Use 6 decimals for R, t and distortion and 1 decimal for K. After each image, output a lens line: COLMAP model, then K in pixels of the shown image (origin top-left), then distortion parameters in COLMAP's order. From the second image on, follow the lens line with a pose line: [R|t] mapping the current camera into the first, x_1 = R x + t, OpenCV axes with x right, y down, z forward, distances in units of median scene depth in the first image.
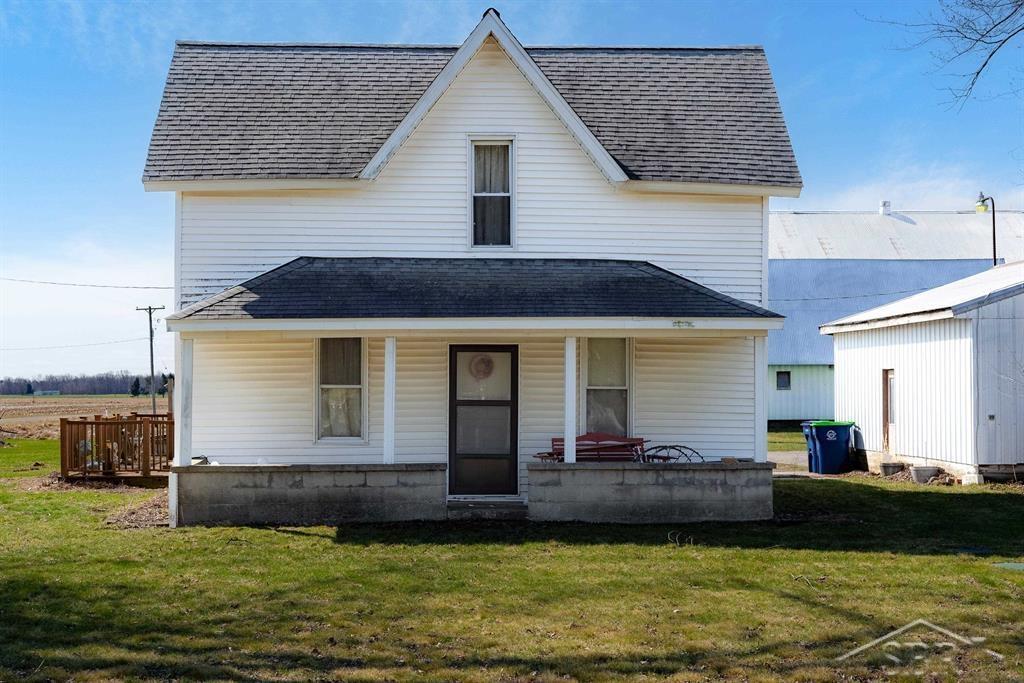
lens RADIAL K [[1515.6, 0, 462.6], [0, 1515.6, 378.3], [0, 0, 1]] dist [-0.020990, 0.002646]
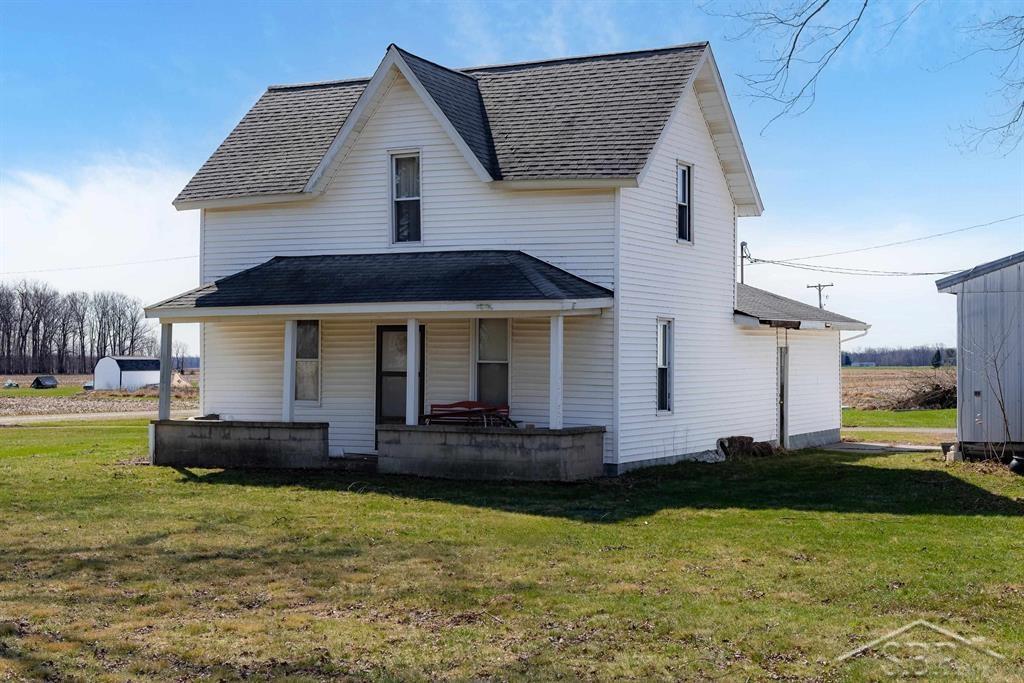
lens RADIAL K [[1441.4, 0, 512.0], [0, 1441.4, 341.5], [0, 0, 1]] dist [-0.009519, 0.025201]
pose [[0.870826, -0.003008, -0.491581, 0.653735], [-0.000051, 0.999981, -0.006210, -0.002240], [0.491591, 0.005433, 0.870810, 0.055979]]
